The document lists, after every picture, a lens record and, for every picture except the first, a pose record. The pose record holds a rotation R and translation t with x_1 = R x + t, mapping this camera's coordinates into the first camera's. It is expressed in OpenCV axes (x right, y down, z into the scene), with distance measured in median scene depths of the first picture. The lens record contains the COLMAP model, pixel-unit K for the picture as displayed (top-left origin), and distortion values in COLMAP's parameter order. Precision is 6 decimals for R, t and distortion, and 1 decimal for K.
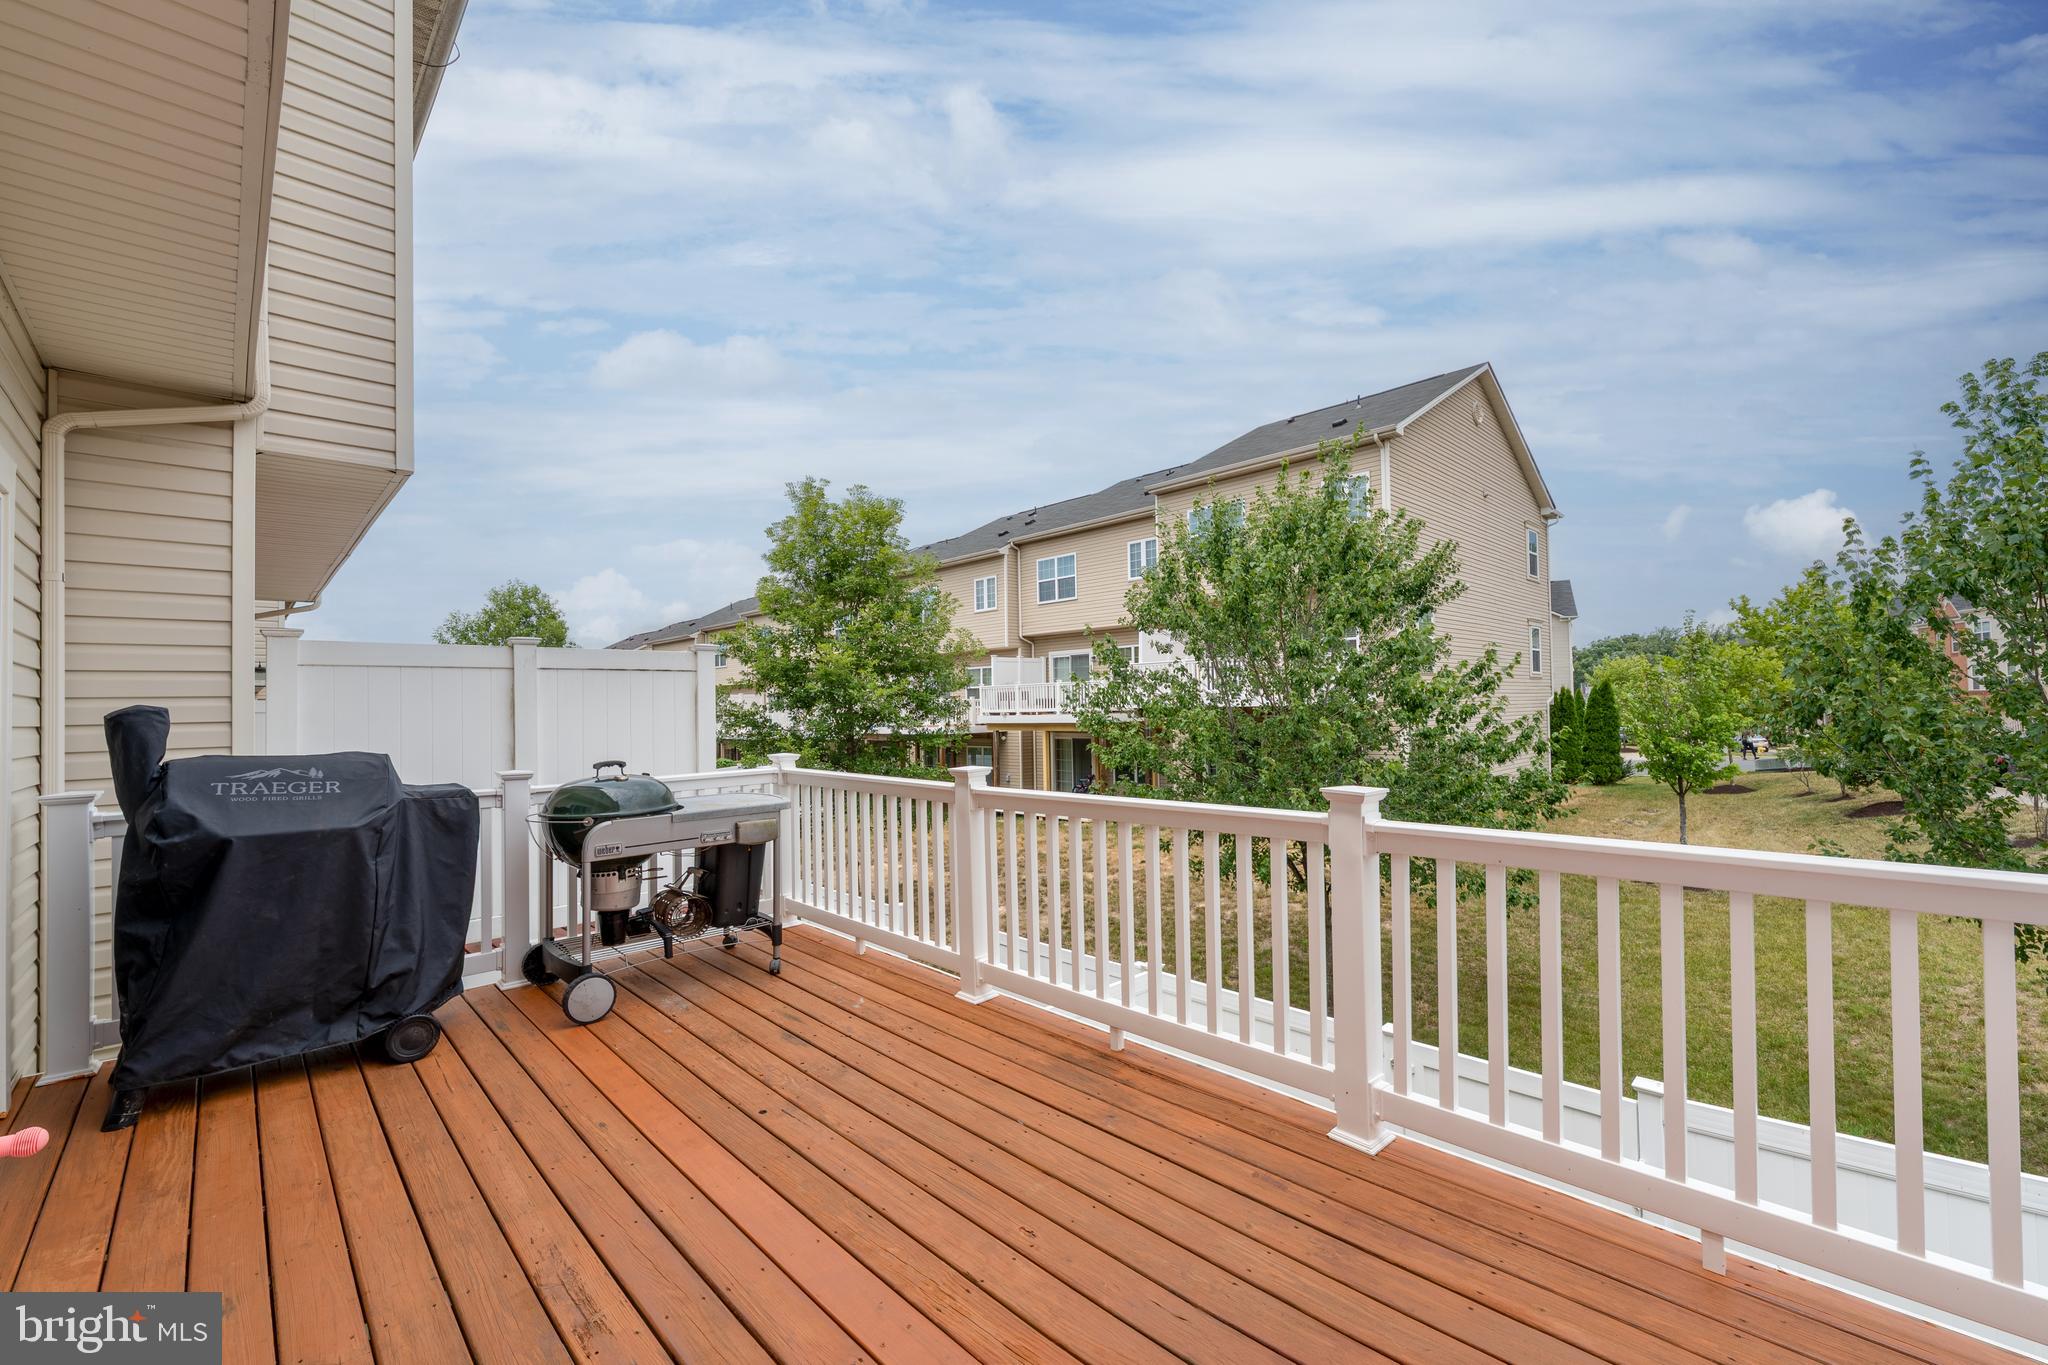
lens RADIAL K [[854.2, 0, 1008.9], [0, 854.2, 694.7], [0, 0, 1]] dist [-0.000261, 0.000277]
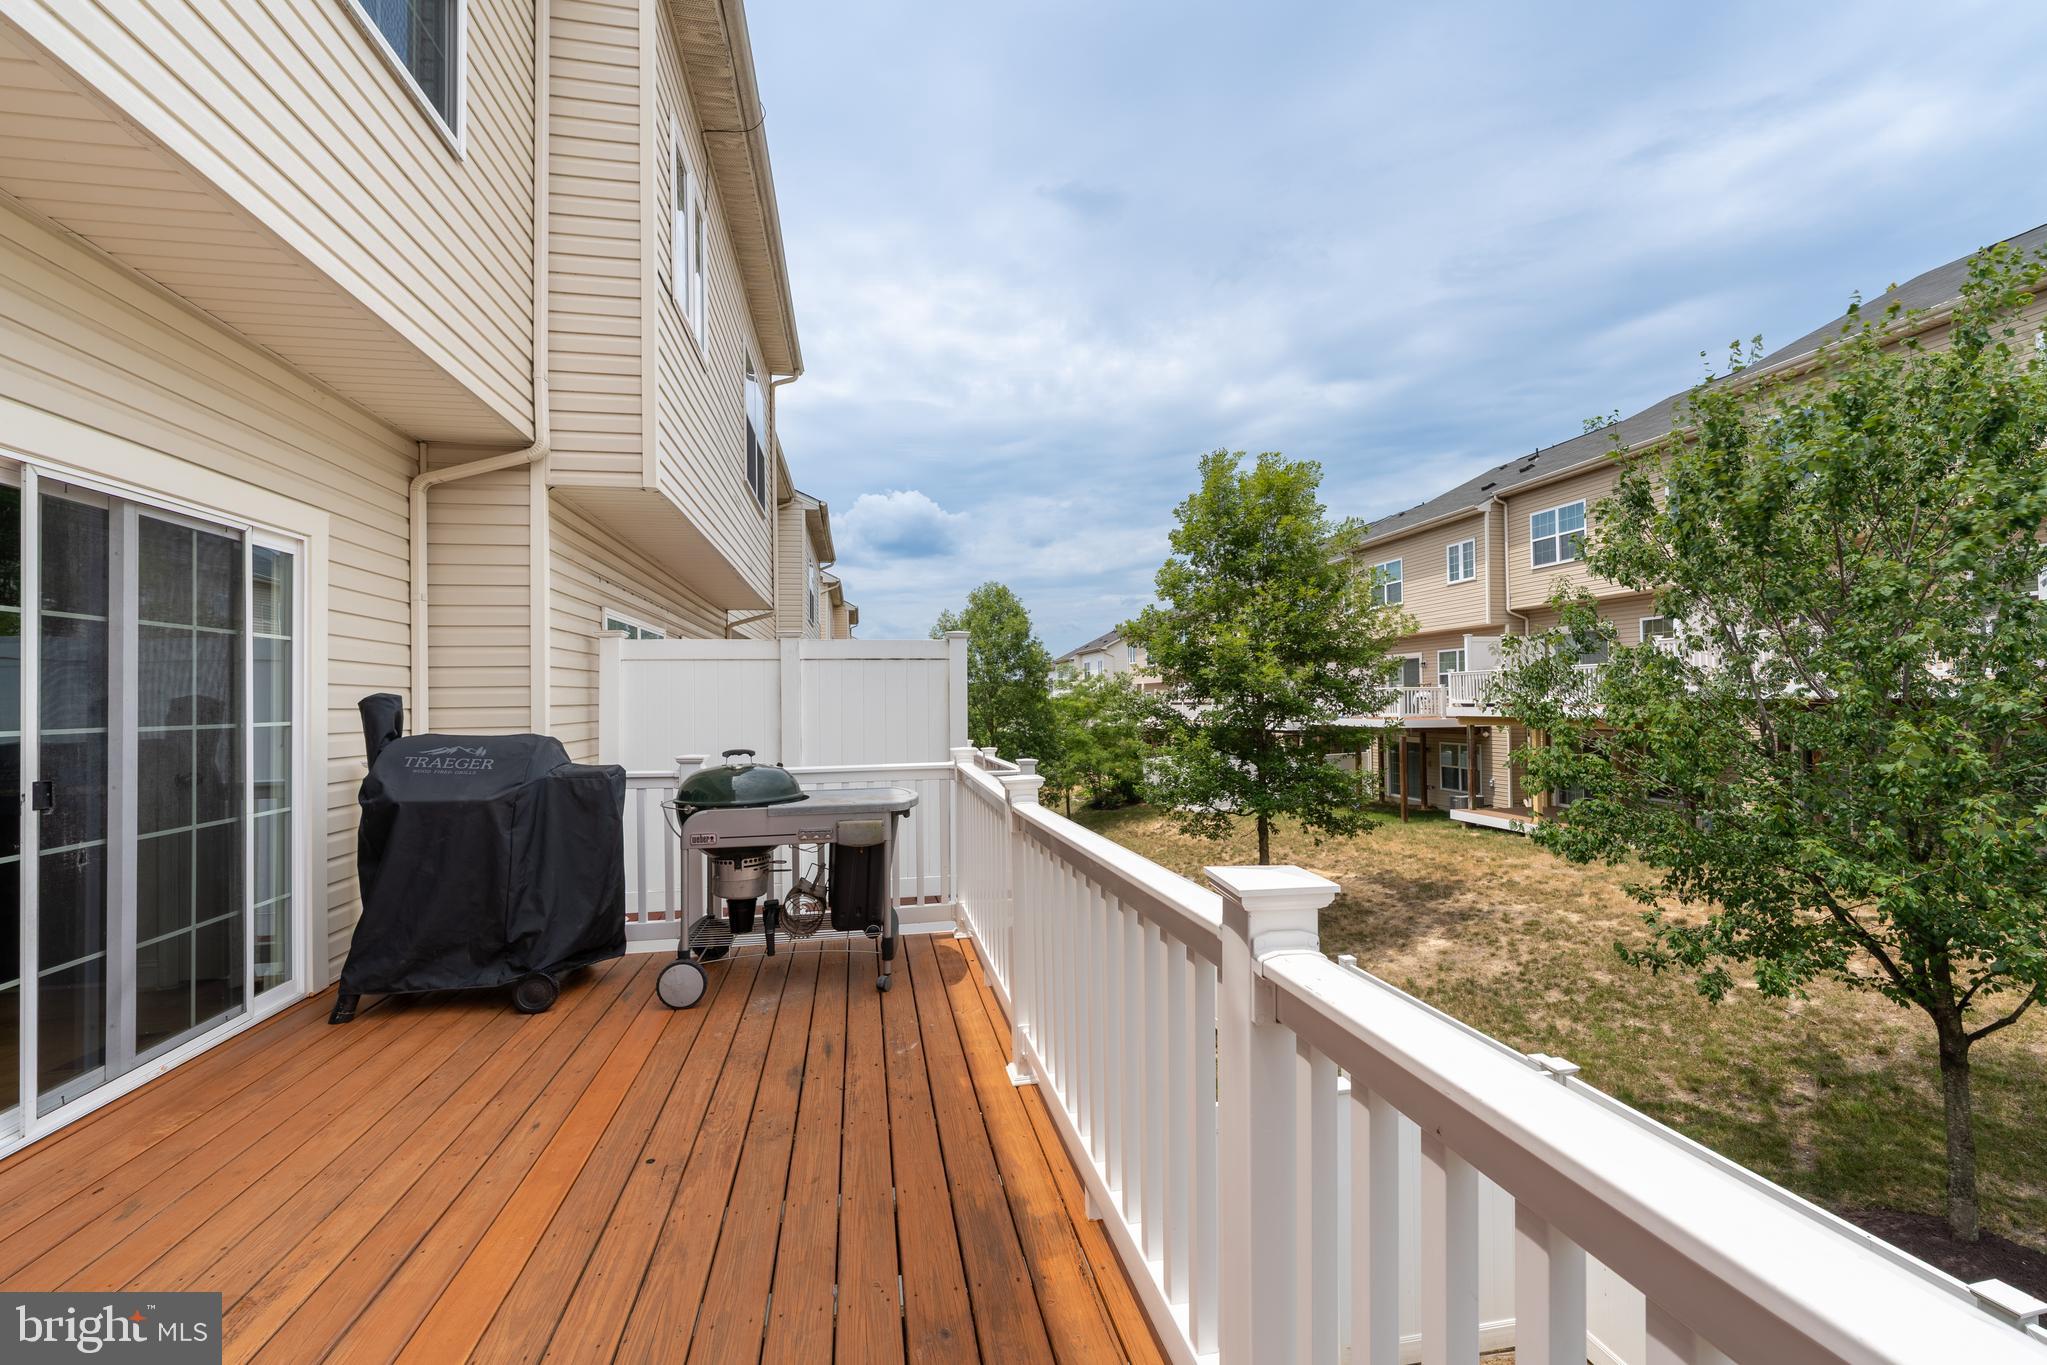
lens RADIAL K [[853.8, 0, 1021.0], [0, 853.8, 690.0], [0, 0, 1]] dist [-0.000261, 0.000277]
pose [[0.839955, 0.001513, -0.542655, 0.363962], [0.003283, 0.999964, 0.007871, 0.000661], [0.542647, -0.008393, 0.839919, 0.342833]]
